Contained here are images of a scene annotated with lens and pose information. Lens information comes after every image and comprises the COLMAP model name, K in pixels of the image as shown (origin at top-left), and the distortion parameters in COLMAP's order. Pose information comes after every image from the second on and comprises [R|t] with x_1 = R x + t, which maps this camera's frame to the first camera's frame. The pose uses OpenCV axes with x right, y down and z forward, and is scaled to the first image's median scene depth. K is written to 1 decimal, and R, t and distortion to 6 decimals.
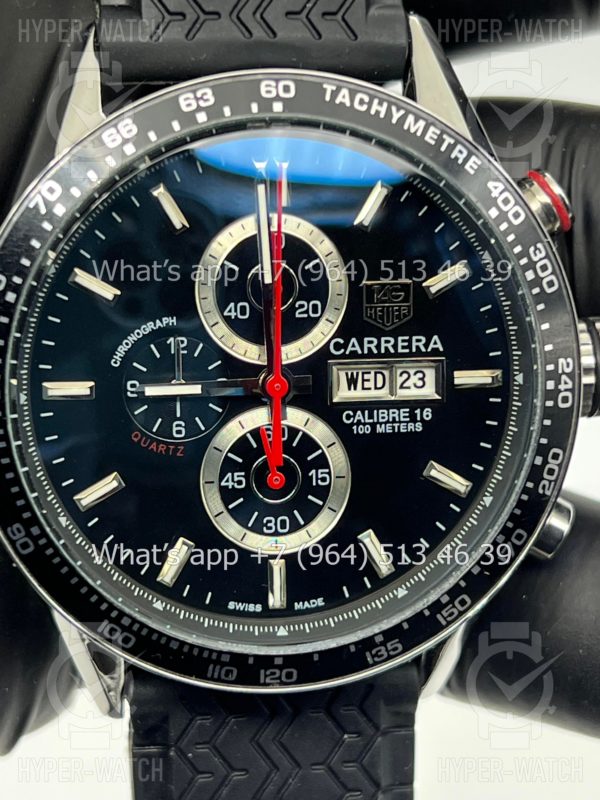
lens RADIAL K [[1910.5, 0, 289.8], [0, 1910.5, 414.4], [0, 0, 1]] dist [0.207467, 0.000000]
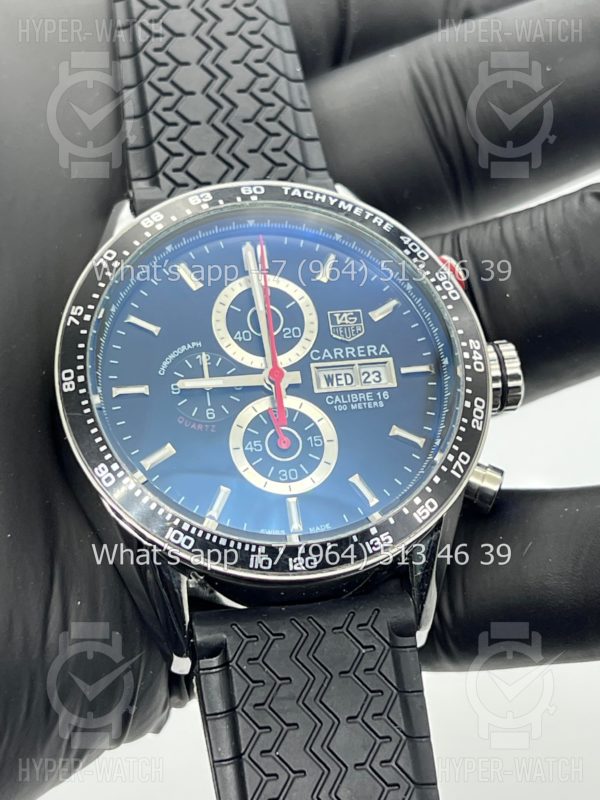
lens RADIAL K [[1910.5, 0, 298.4], [0, 1910.5, 395.3], [0, 0, 1]] dist [0.207467, 0.000000]
pose [[0.992007, -0.117694, 0.045500, -0.056120], [0.123862, 0.839416, -0.529188, 0.743732], [0.024089, 0.530594, 0.847284, -0.192607]]
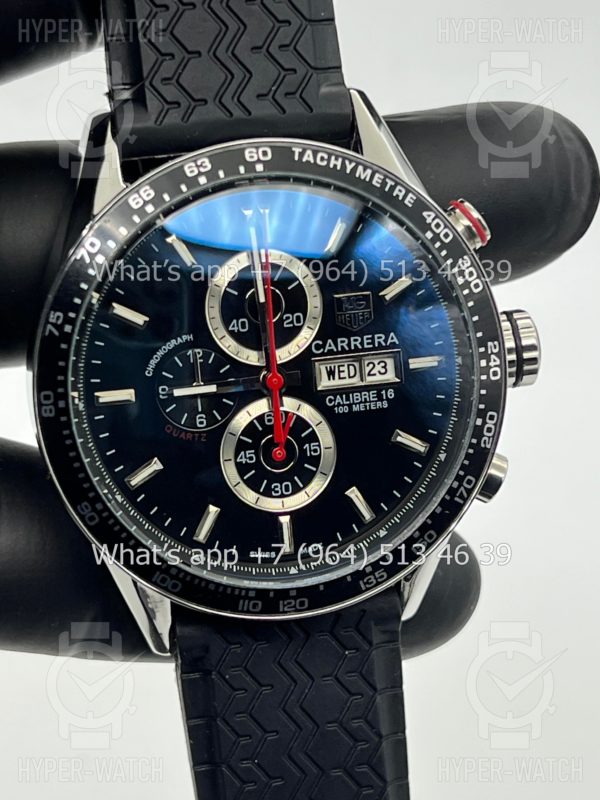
lens RADIAL K [[1910.5, 0, 292.7], [0, 1910.5, 403.2], [0, 0, 1]] dist [0.207467, 0.000000]
pose [[0.995669, -0.082386, 0.043089, -0.050942], [0.083446, 0.996237, -0.023412, 0.031363], [-0.040998, 0.026906, 0.998797, -0.291239]]
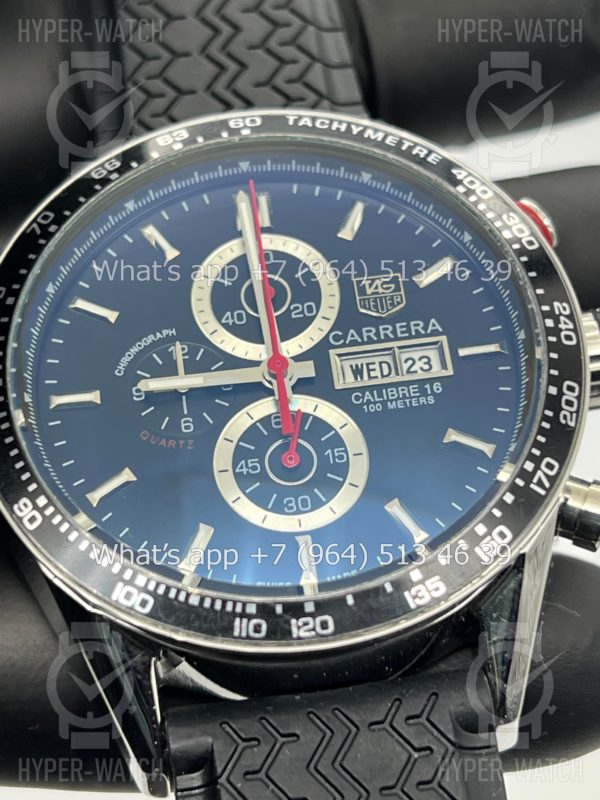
lens RADIAL K [[1910.5, 0, 293.3], [0, 1910.5, 394.4], [0, 0, 1]] dist [0.207467, 0.000000]
pose [[0.982570, -0.172984, -0.068068, 0.066300], [0.097284, 0.790514, -0.604668, 0.599756], [0.158407, 0.587507, 0.793564, 0.209689]]
